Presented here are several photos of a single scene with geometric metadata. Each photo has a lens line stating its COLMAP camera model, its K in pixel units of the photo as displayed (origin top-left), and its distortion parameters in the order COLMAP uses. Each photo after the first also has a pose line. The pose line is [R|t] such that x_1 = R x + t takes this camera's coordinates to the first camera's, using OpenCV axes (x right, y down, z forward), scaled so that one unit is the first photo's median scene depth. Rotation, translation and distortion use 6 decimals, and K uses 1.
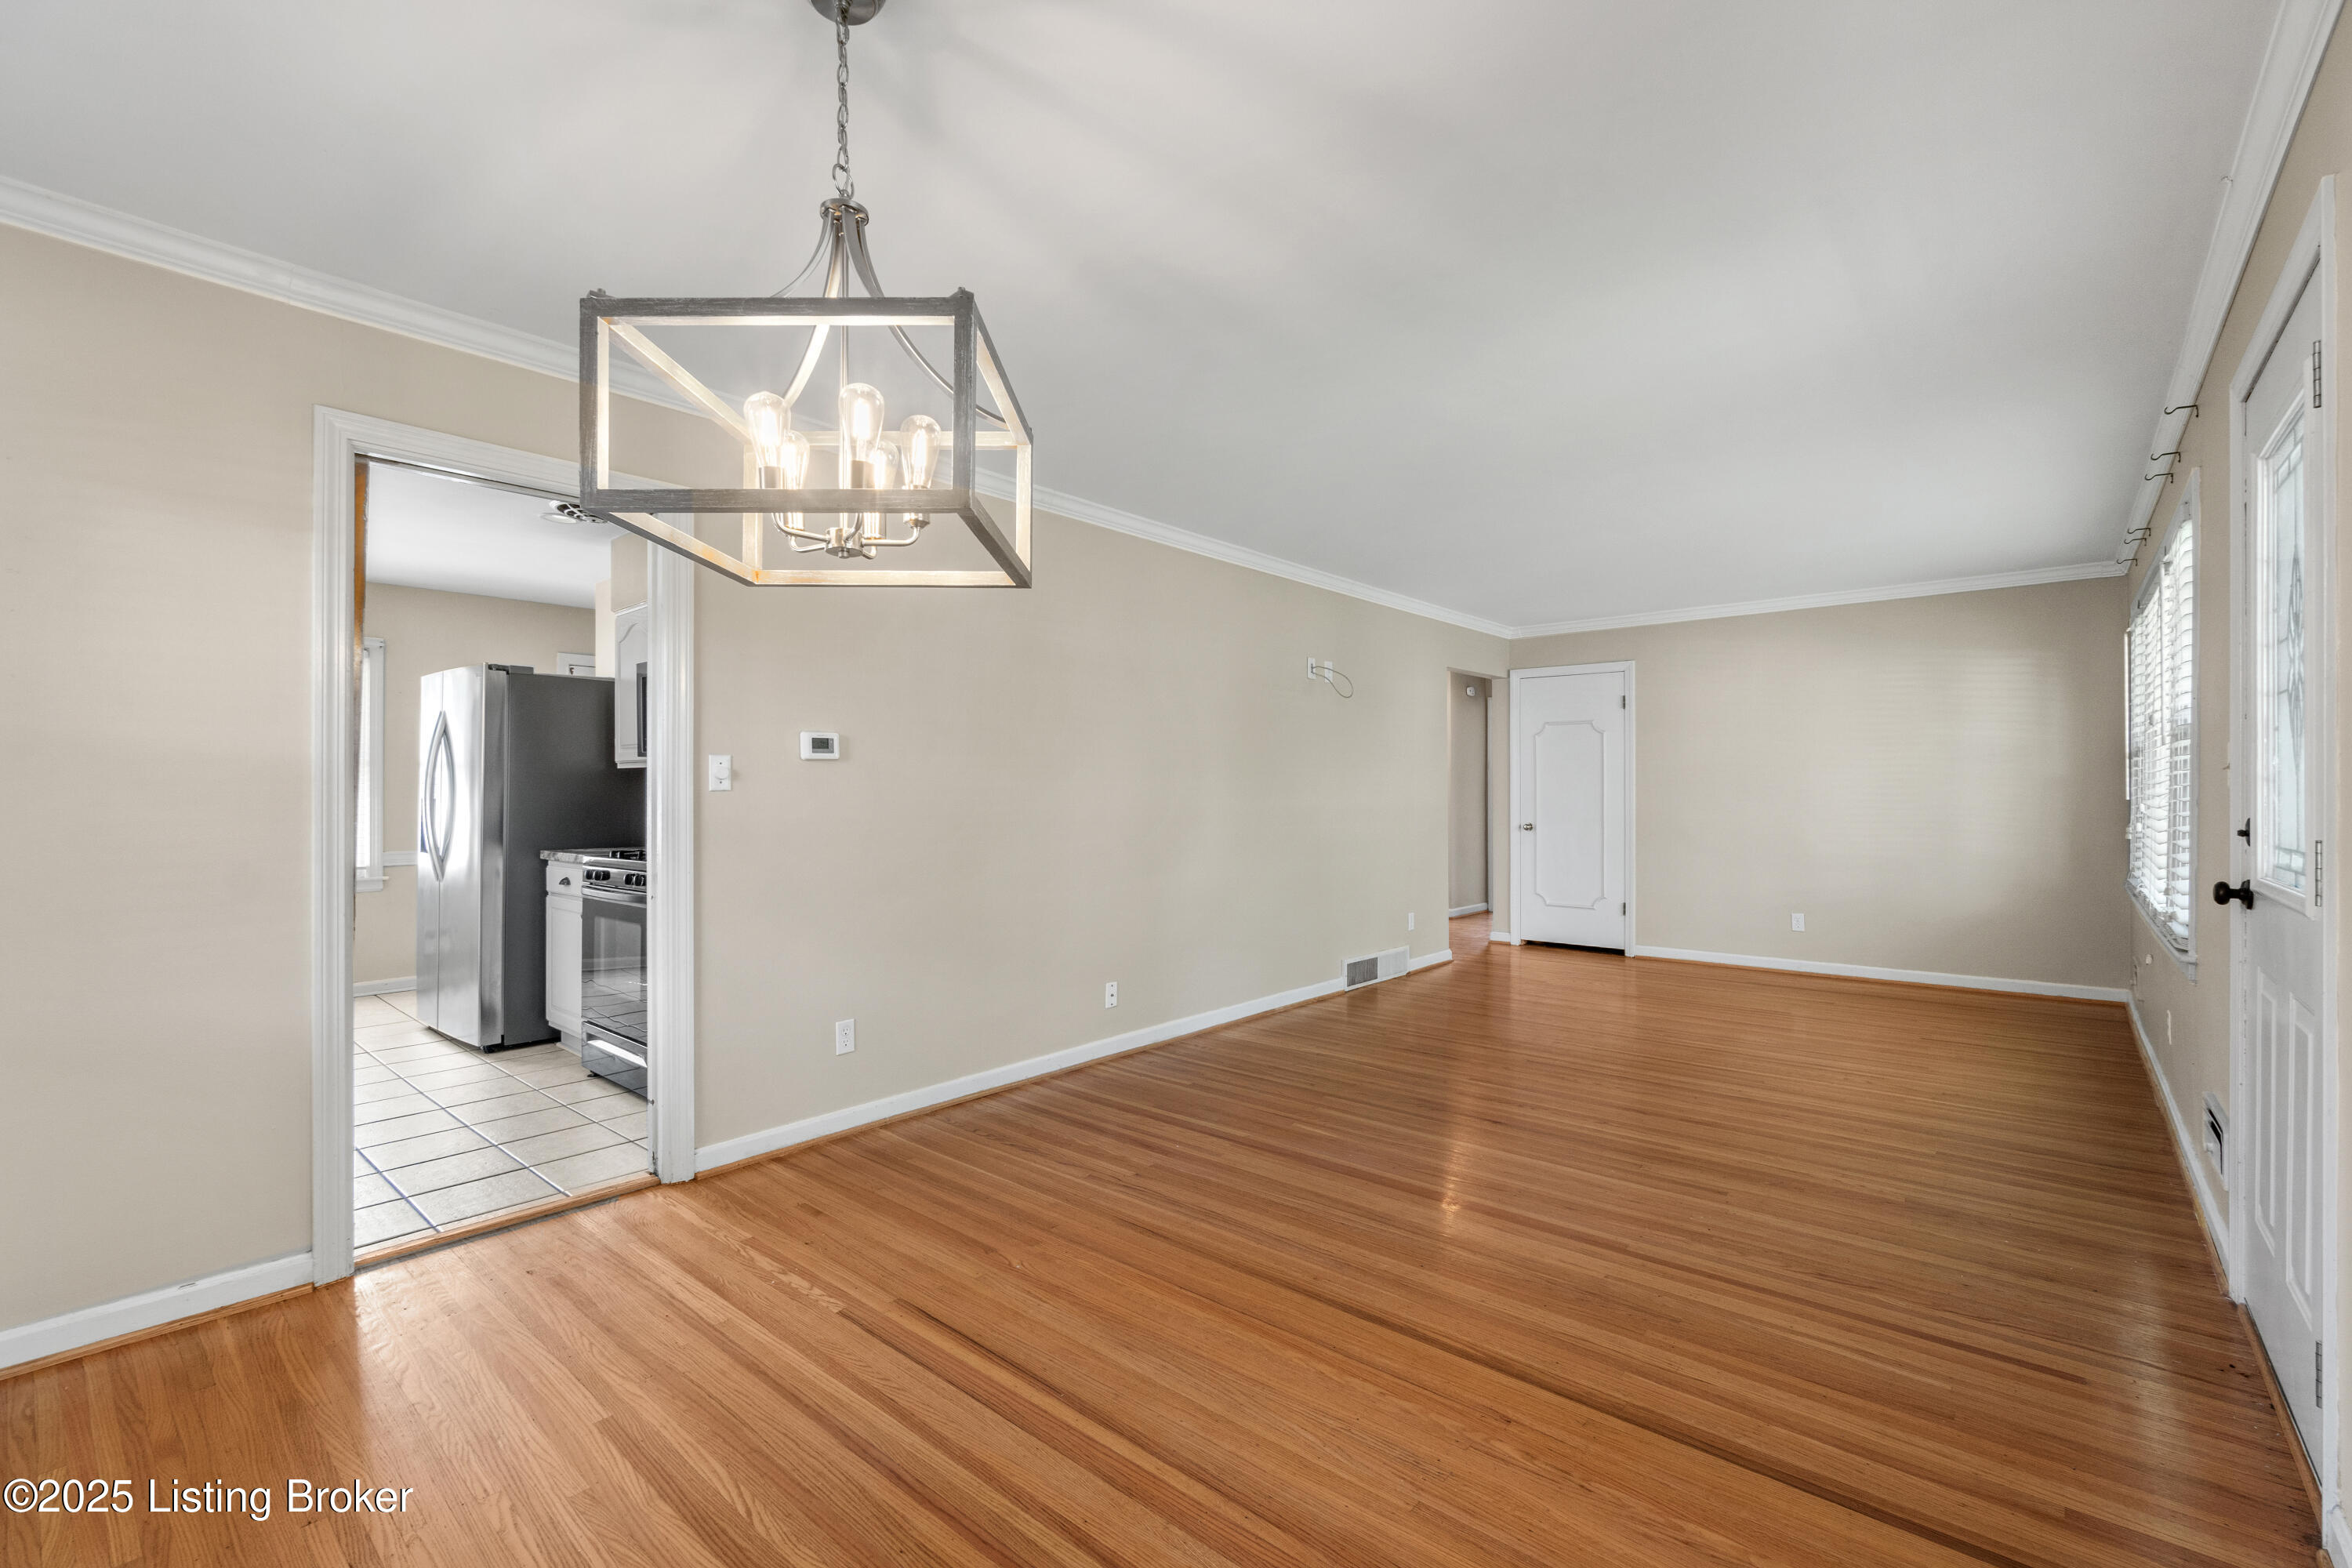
lens RADIAL K [[1001.6, 0, 1176.5], [0, 1001.6, 791.6], [0, 0, 1]] dist [-0.001417, -0.000064]
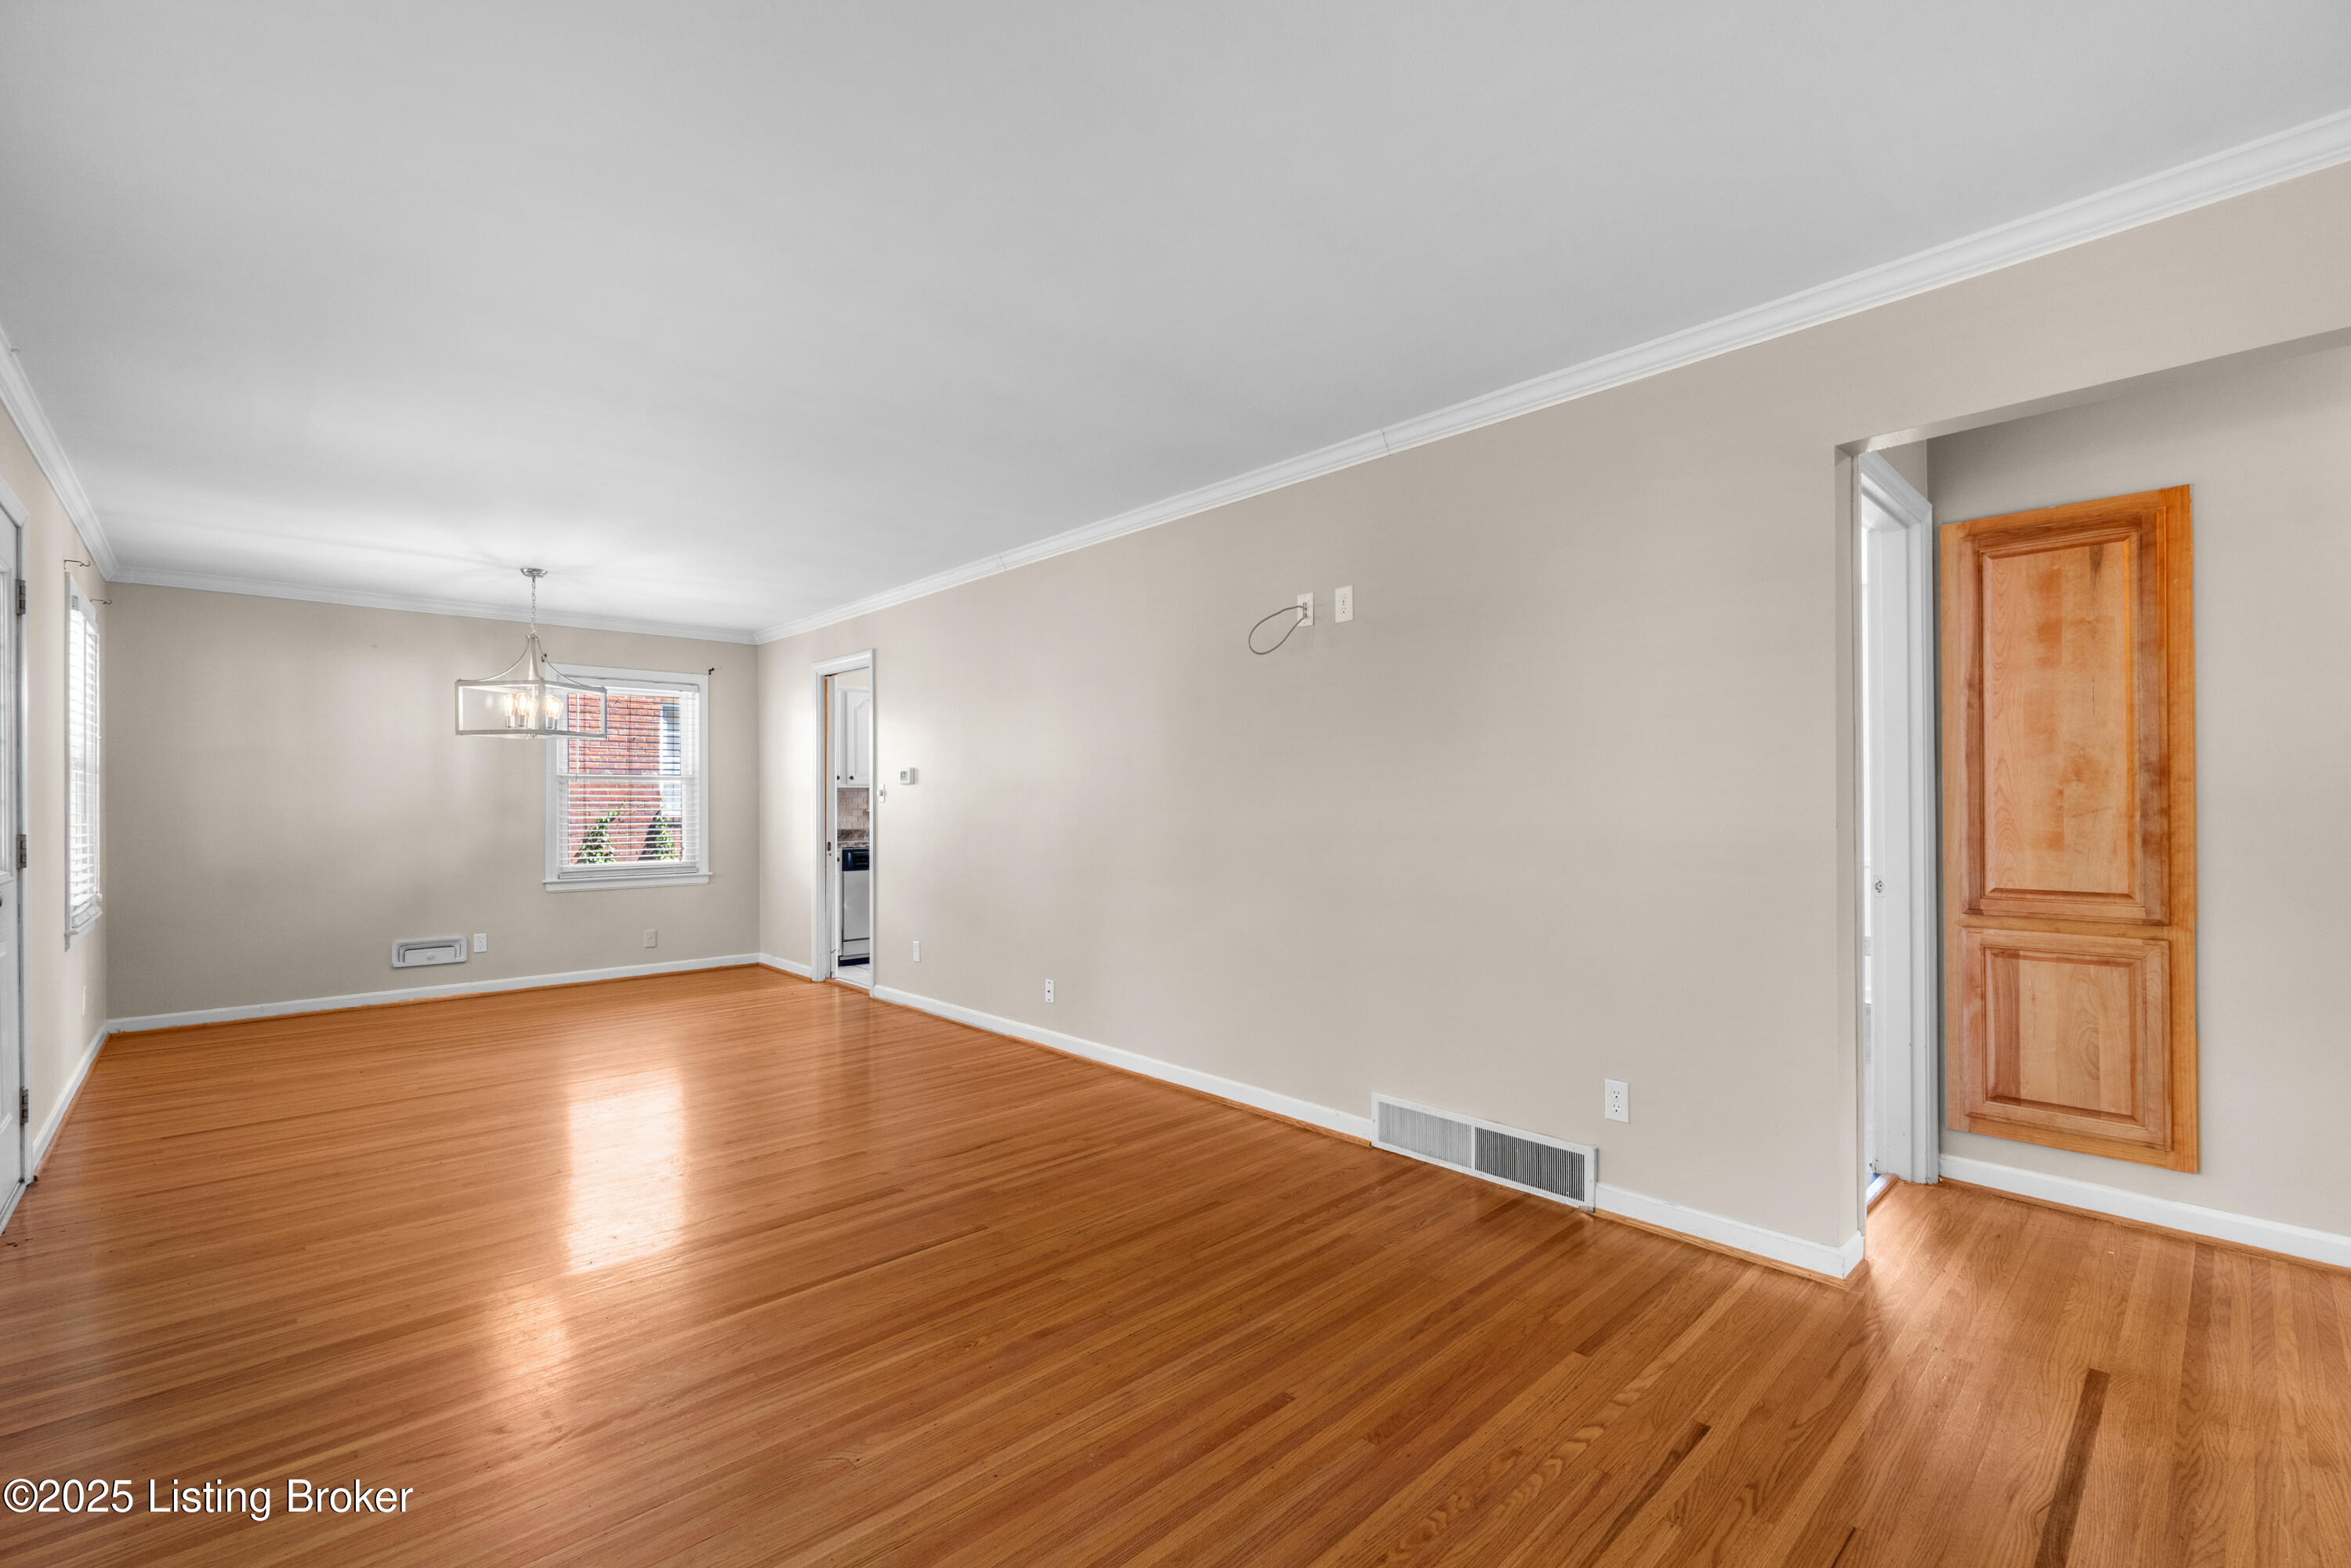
lens RADIAL K [[1086.2, 0, 1164.5], [0, 1086.2, 793.4], [0, 0, 1]] dist [0.026679, -0.000037]
pose [[-0.145255, -0.002545, -0.989391, 1.293905], [0.008271, 0.999959, -0.003786, -0.005027], [0.989360, -0.008733, -0.145228, 1.553413]]
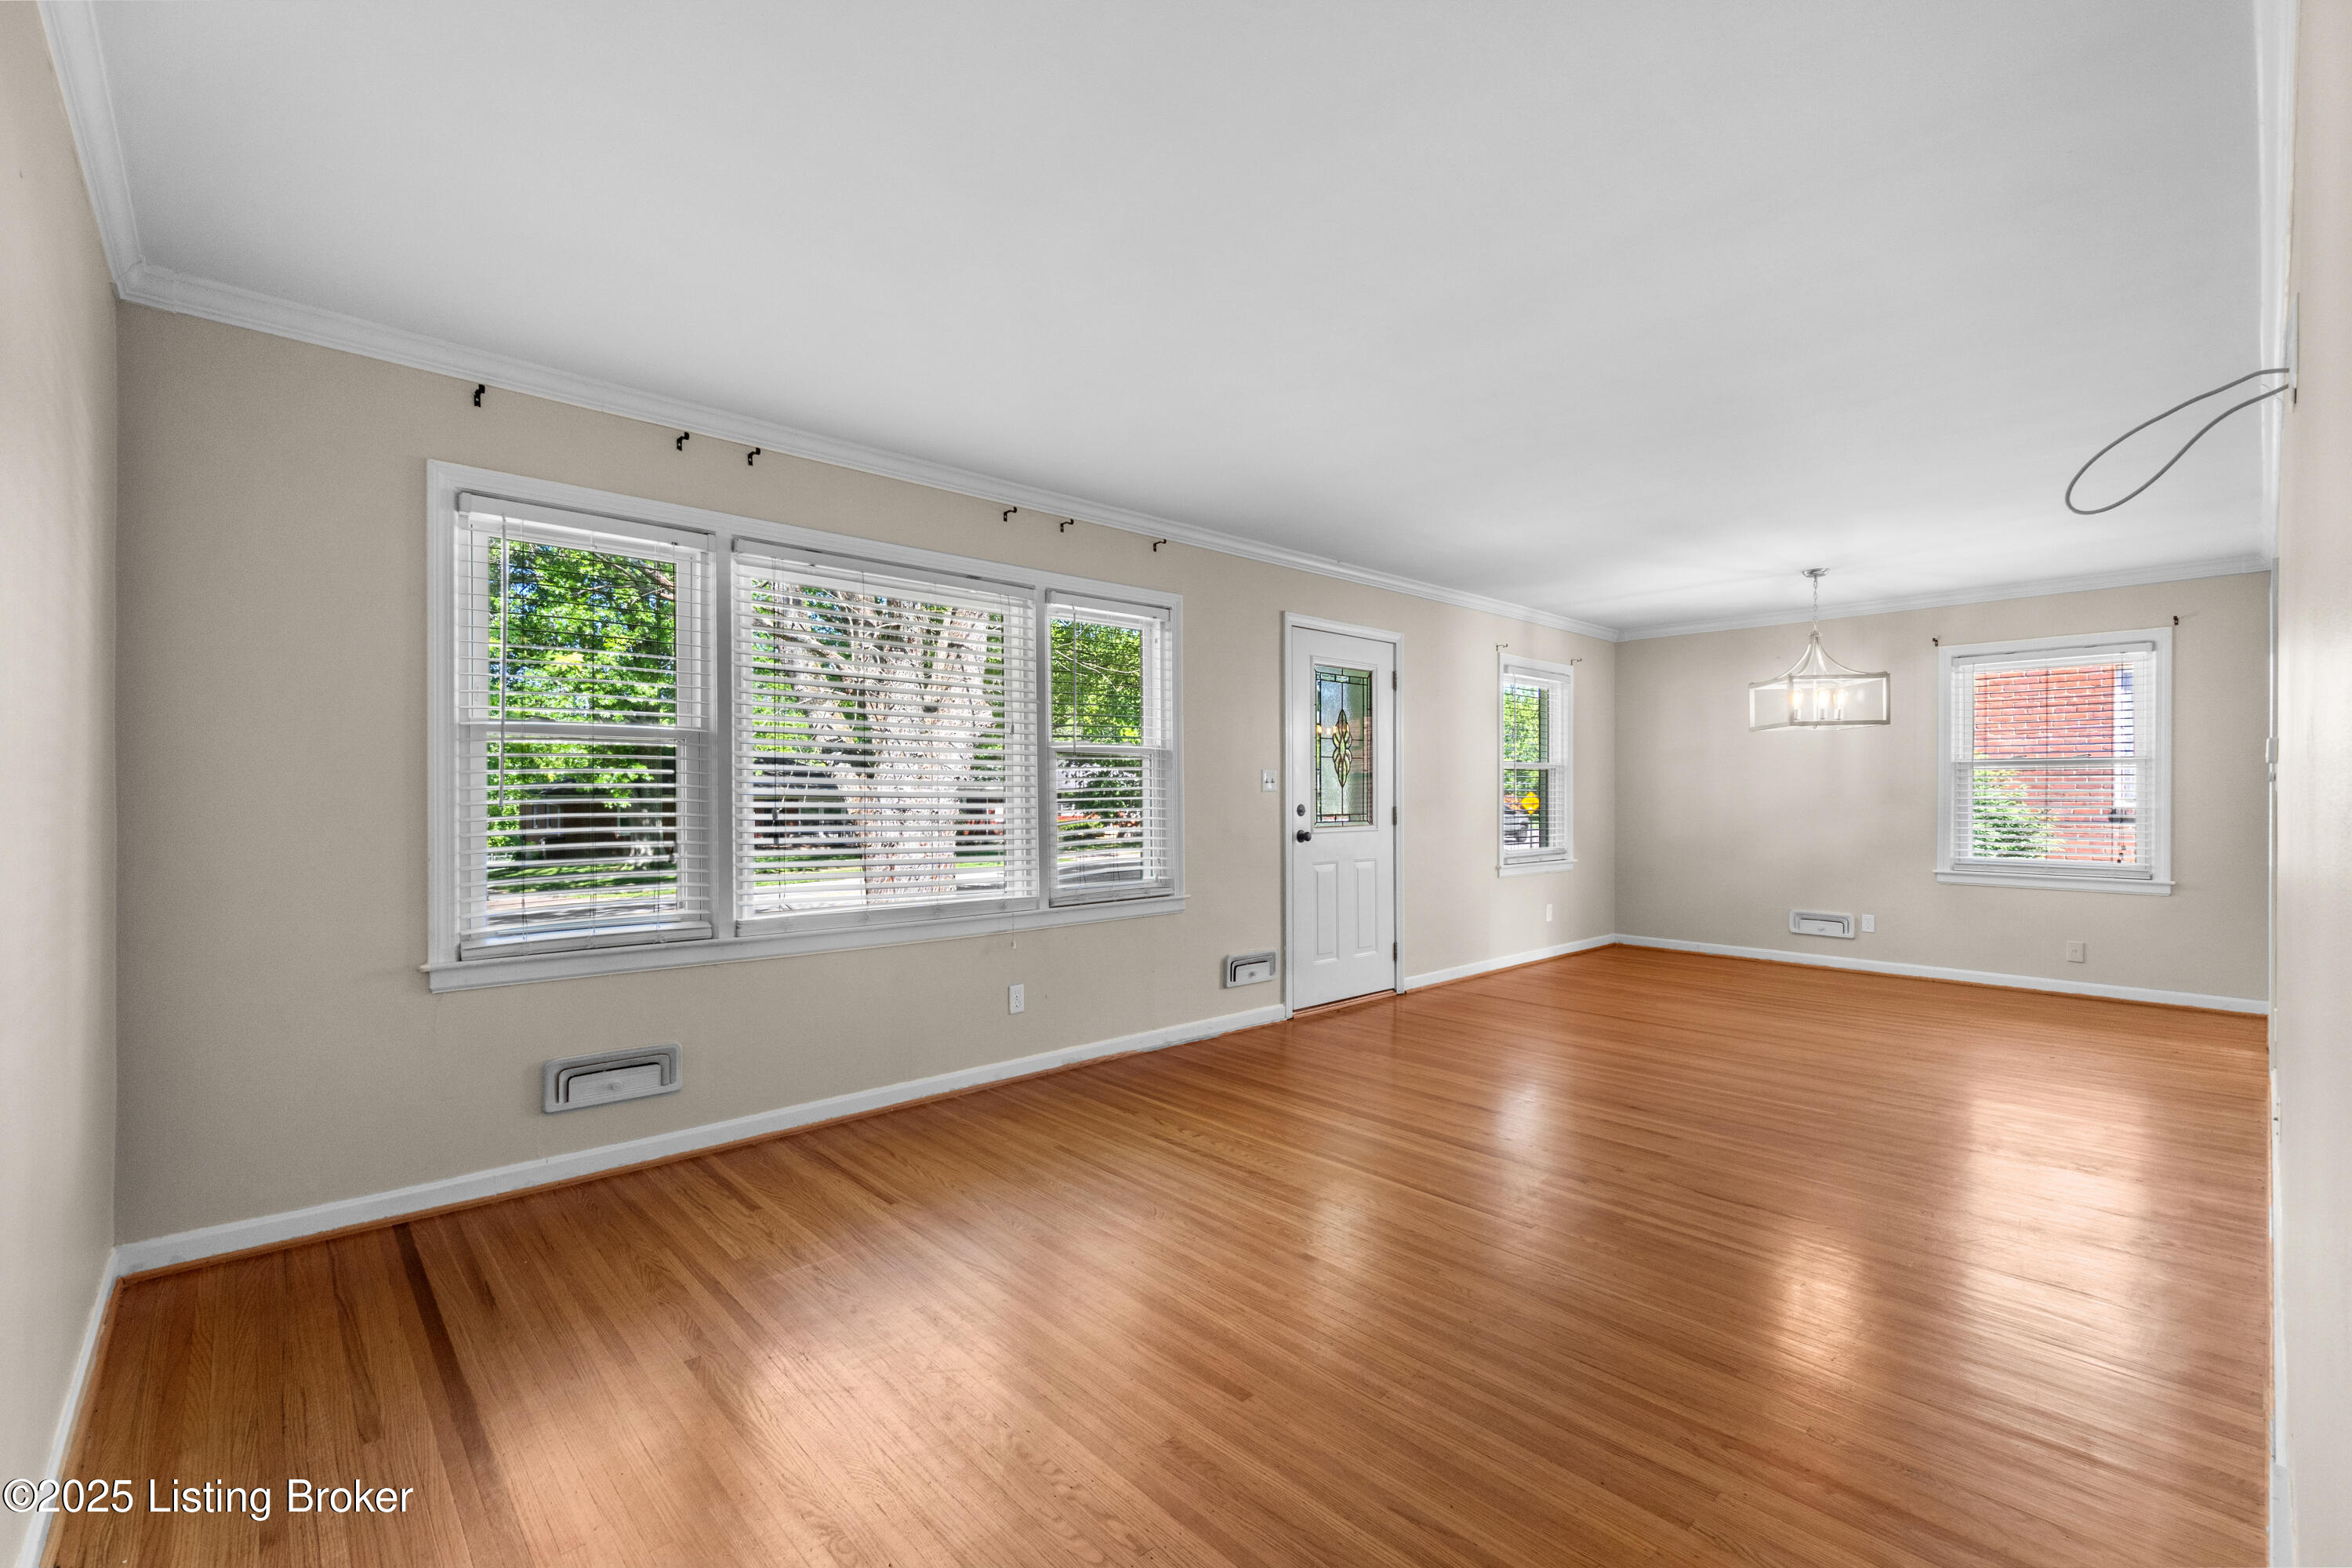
lens RADIAL K [[1023.7, 0, 1169.8], [0, 1023.7, 802.0], [0, 0, 1]] dist [-0.002451, 0.000054]
pose [[-0.993043, -0.000248, 0.117754, 0.661139], [0.000599, 0.999974, 0.007154, 0.001121], [-0.117753, 0.007175, -0.993017, 2.076319]]
